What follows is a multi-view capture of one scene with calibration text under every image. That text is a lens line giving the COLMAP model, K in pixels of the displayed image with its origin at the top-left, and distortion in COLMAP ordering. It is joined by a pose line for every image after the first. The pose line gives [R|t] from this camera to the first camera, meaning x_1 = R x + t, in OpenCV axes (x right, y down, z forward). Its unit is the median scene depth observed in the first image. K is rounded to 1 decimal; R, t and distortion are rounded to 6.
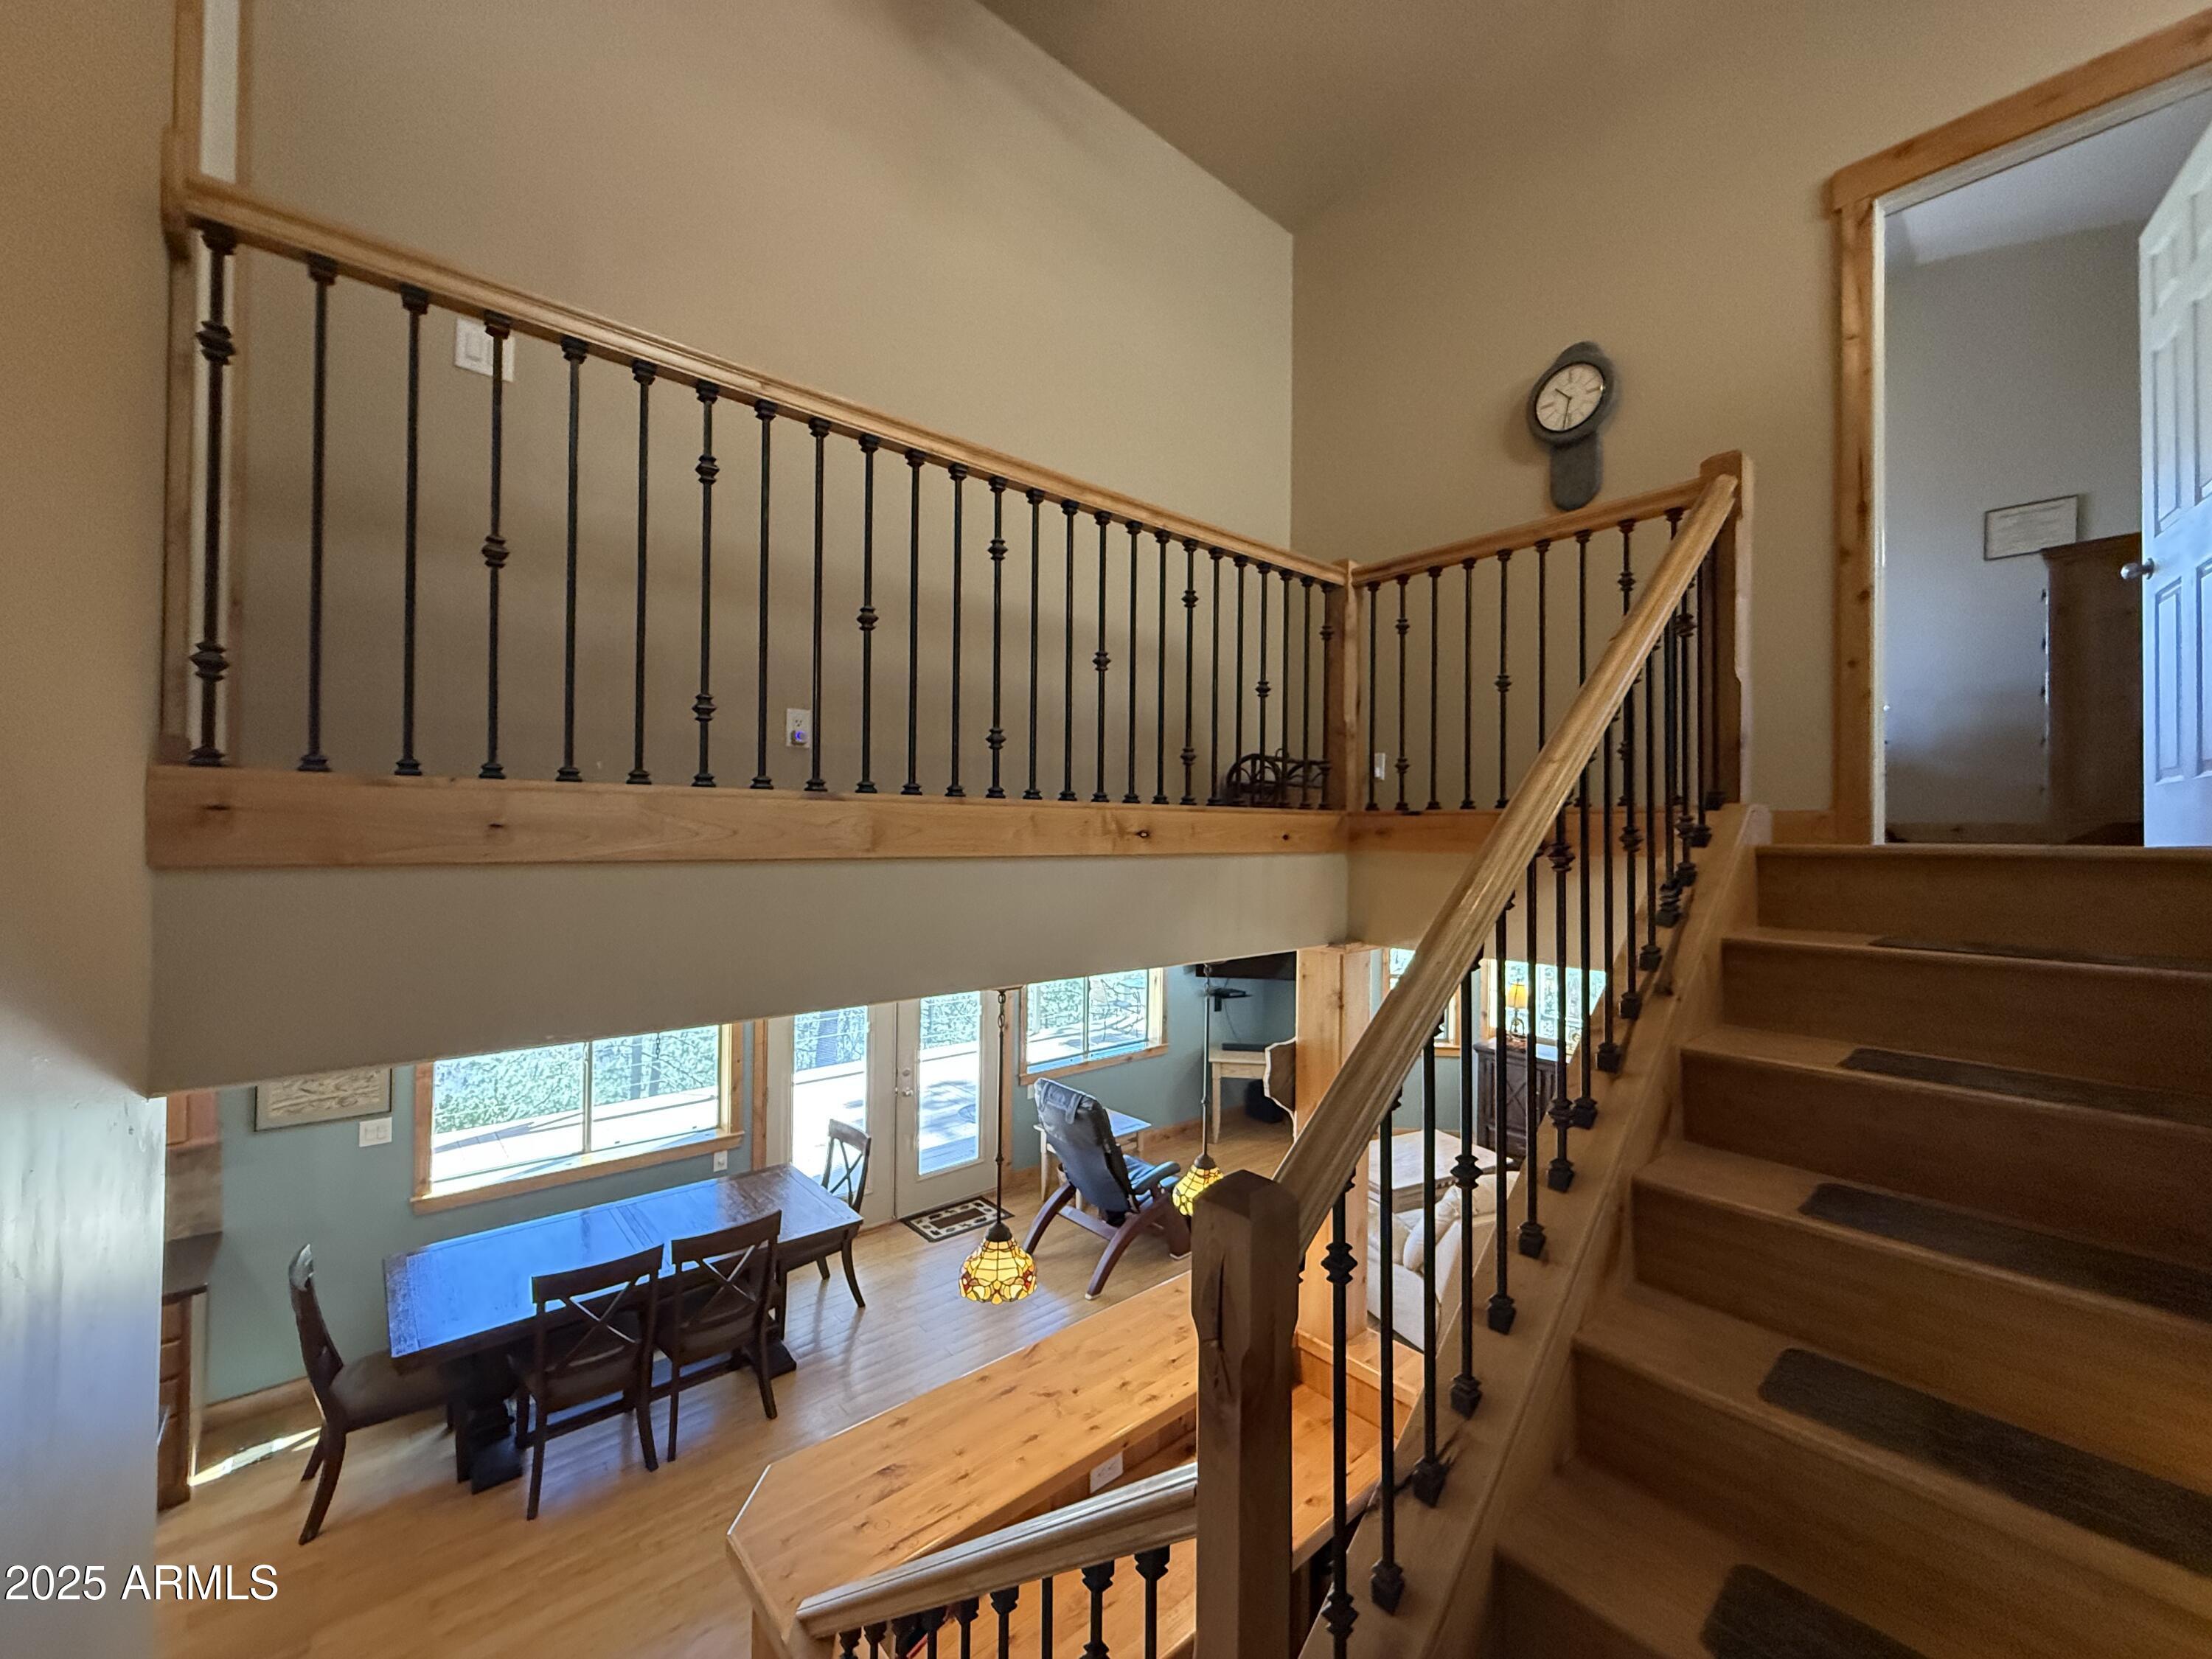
lens RADIAL K [[882.4, 0, 1100.4], [0, 882.4, 827.1], [0, 0, 1]] dist [0.001014, -0.000377]
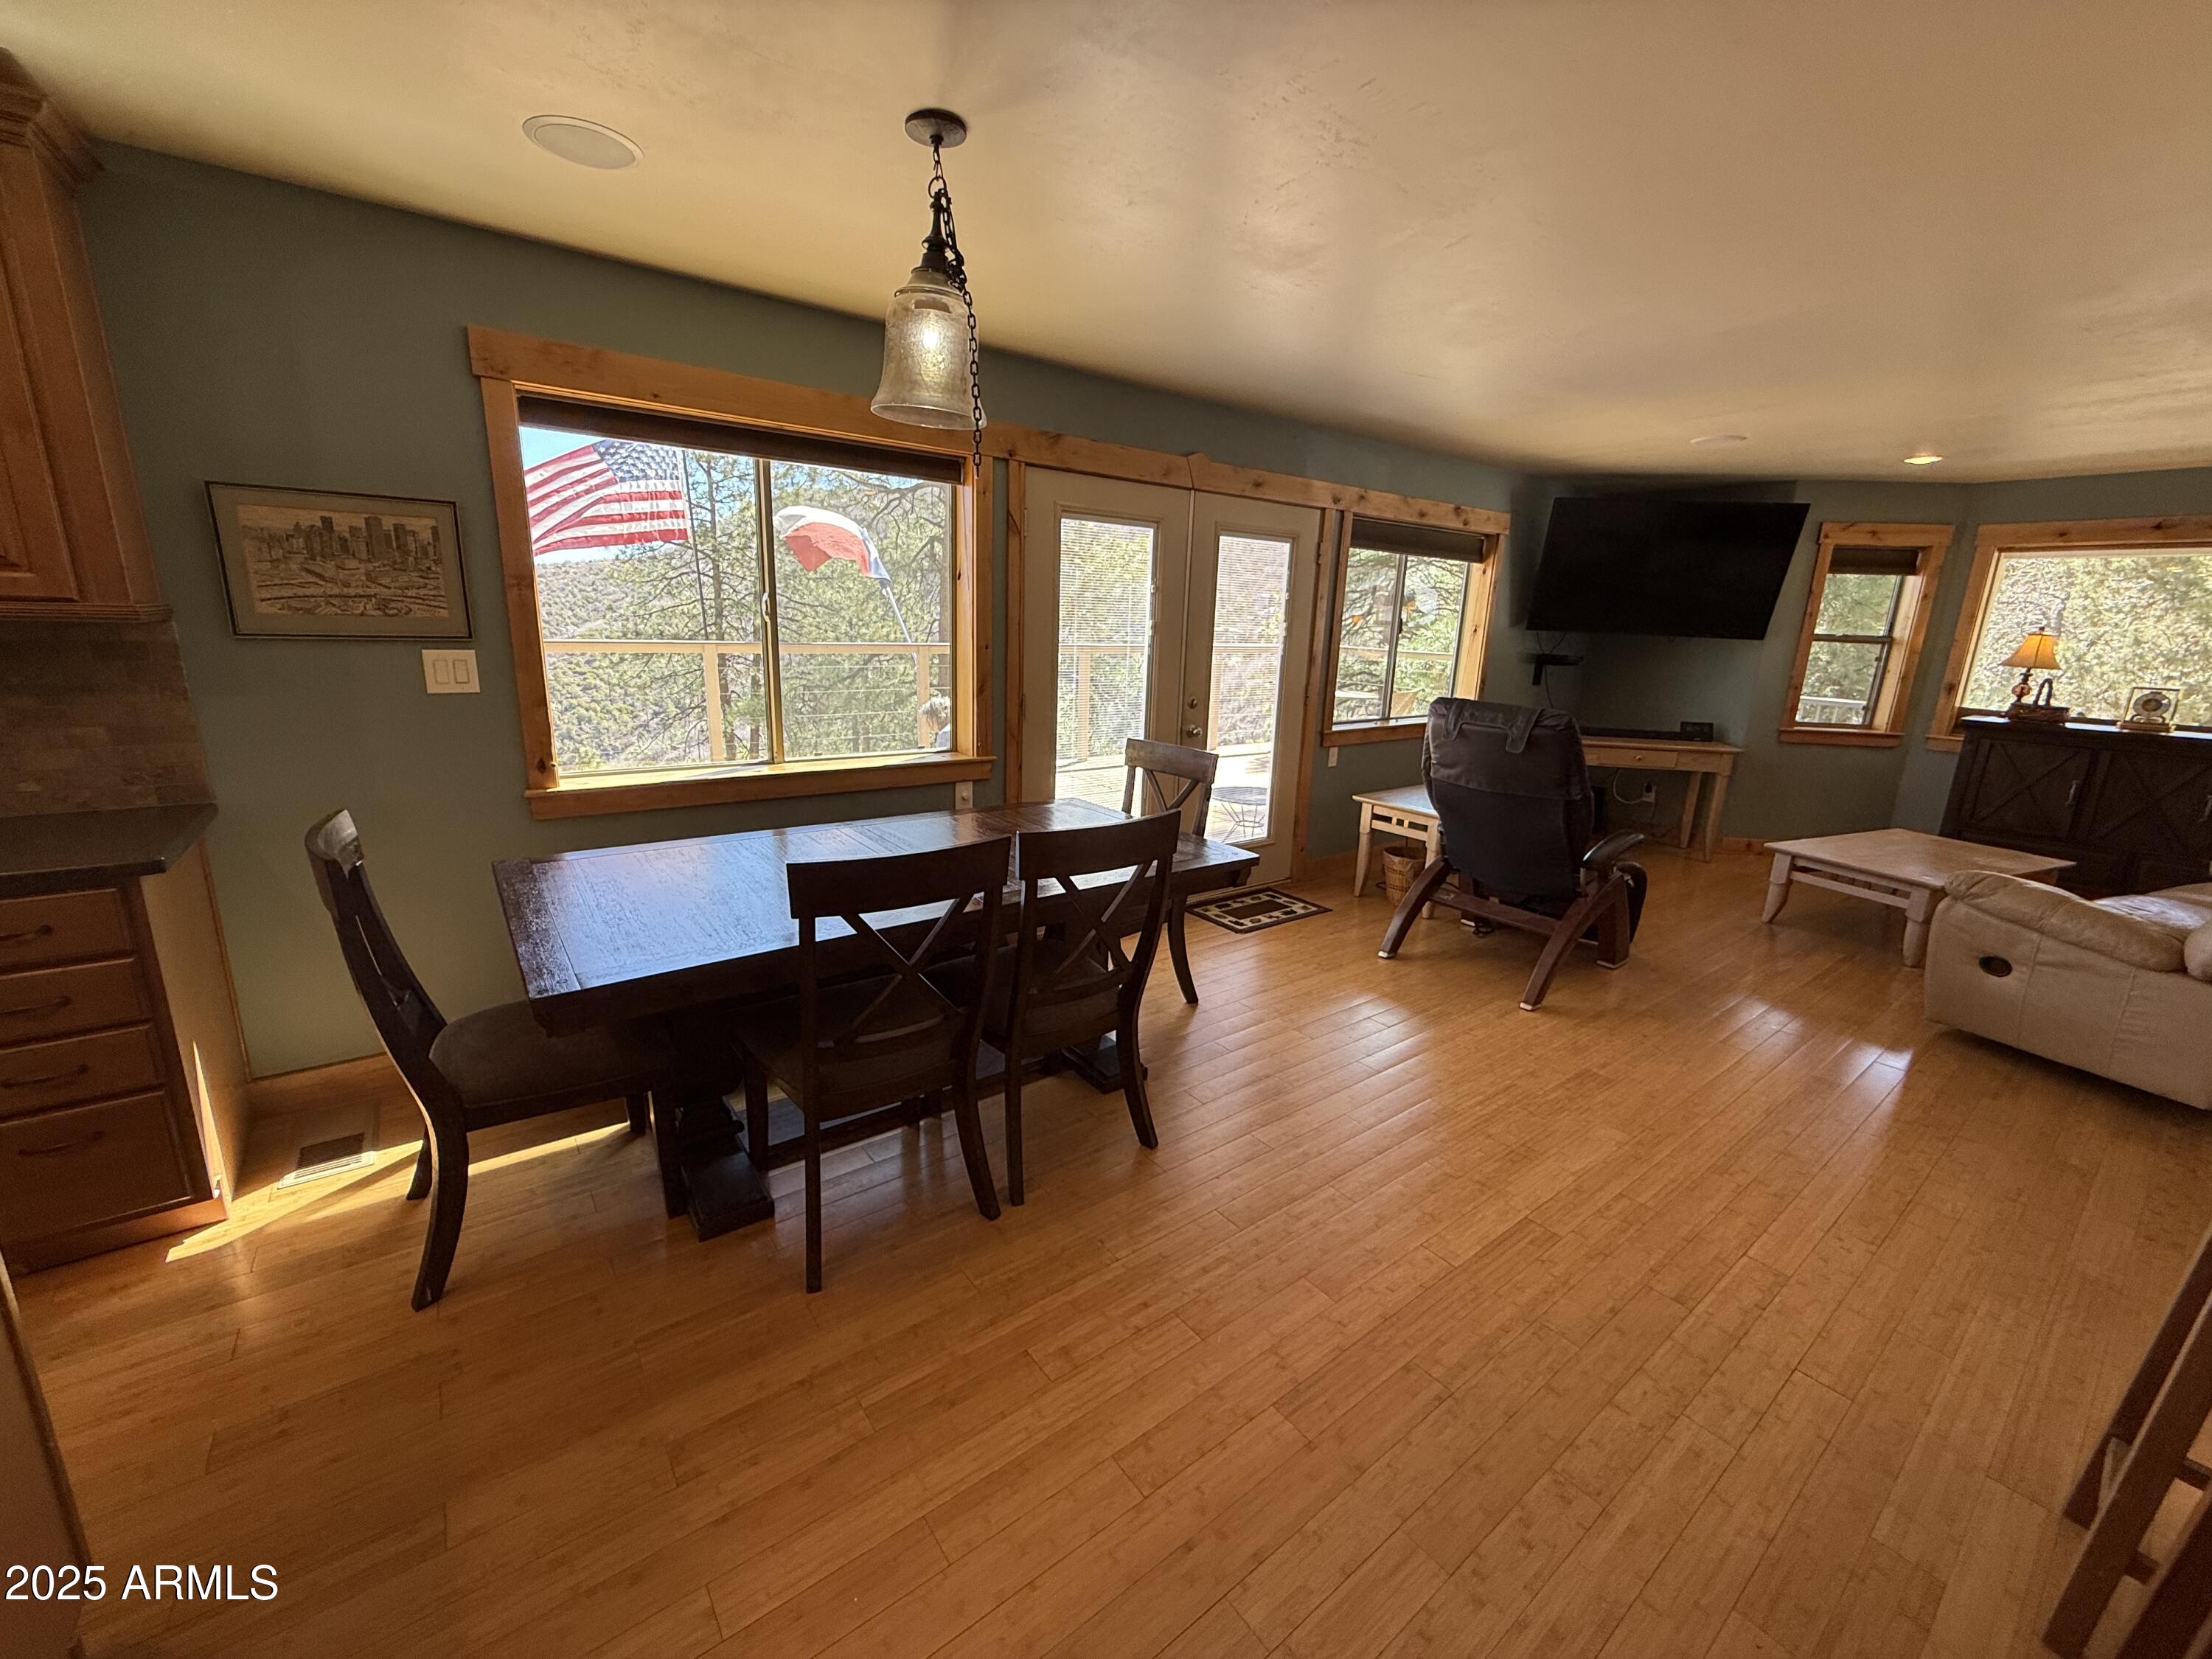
lens RADIAL K [[882.4, 0, 1100.4], [0, 882.4, 827.1], [0, 0, 1]] dist [0.001014, -0.000377]
pose [[0.997644, 0.036340, -0.058193, -0.388835], [-0.021230, 0.970087, 0.241826, 0.321377], [0.065240, -0.240021, 0.968573, 0.479704]]
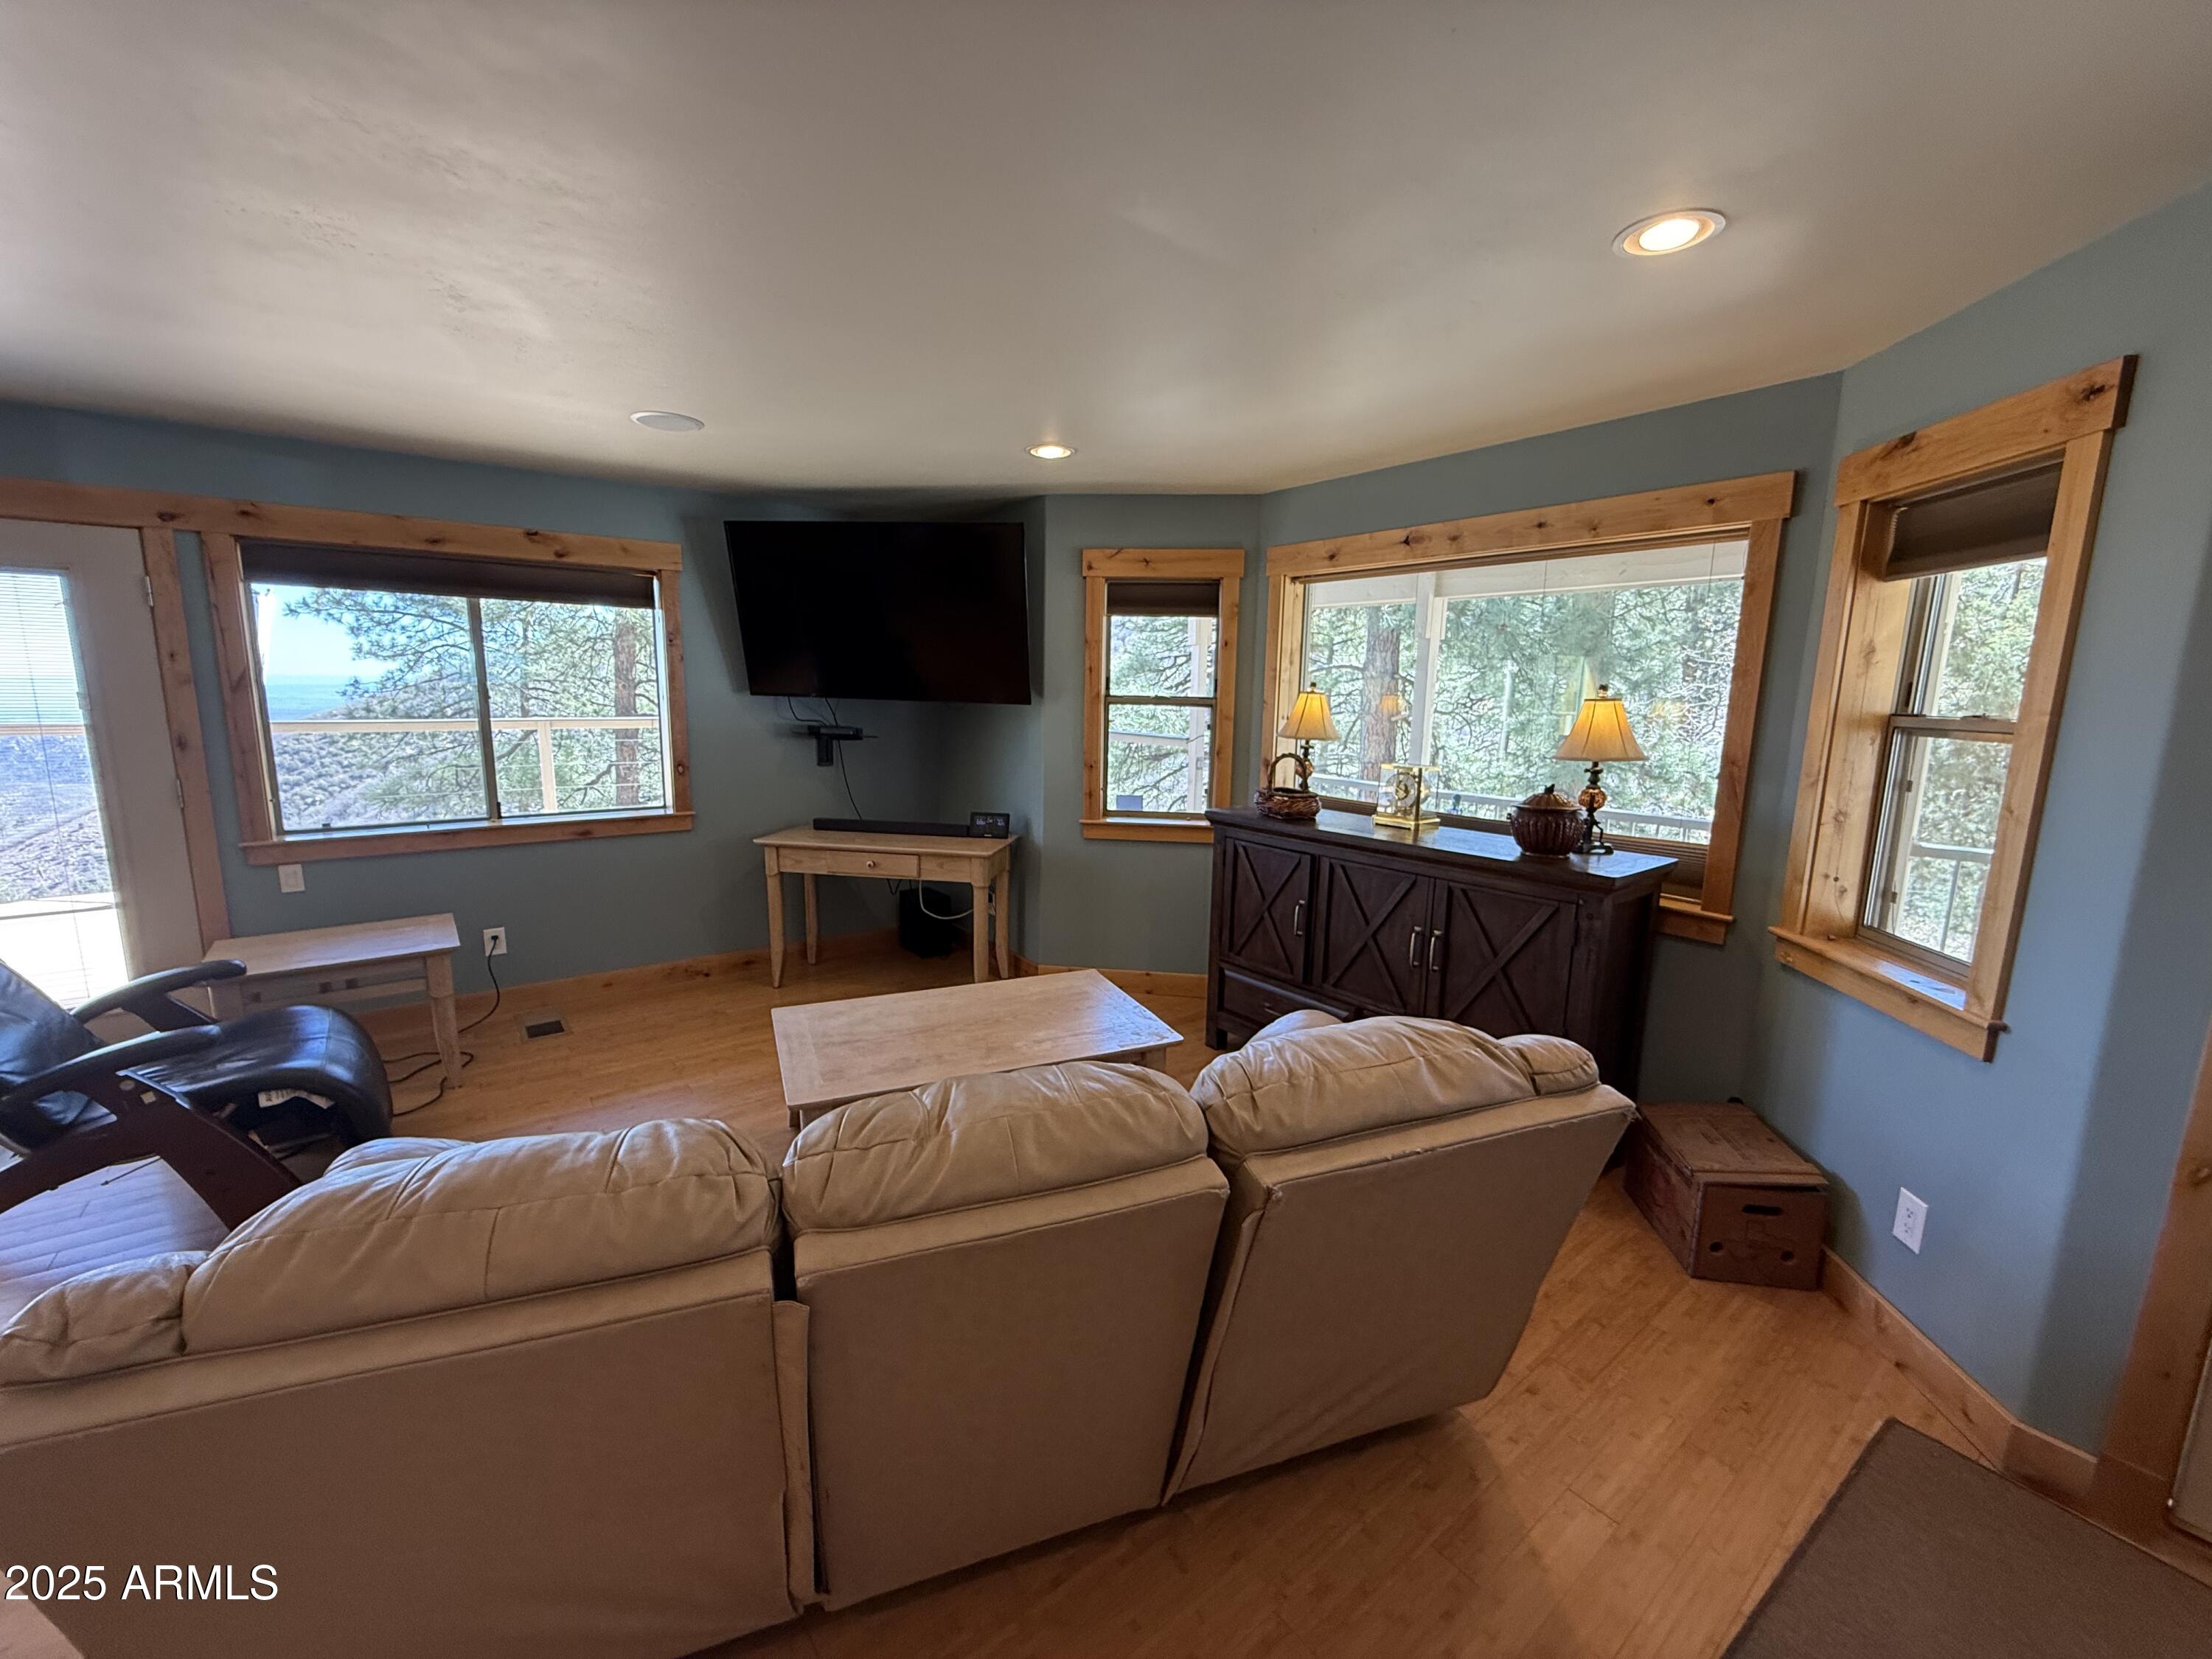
lens RADIAL K [[882.4, 0, 1100.4], [0, 882.4, 827.1], [0, 0, 1]] dist [0.001014, -0.000377]
pose [[0.998041, 0.017950, -0.059935, 0.724549], [-0.007606, 0.985666, 0.168535, 0.316115], [0.062101, -0.167749, 0.983872, 0.933163]]
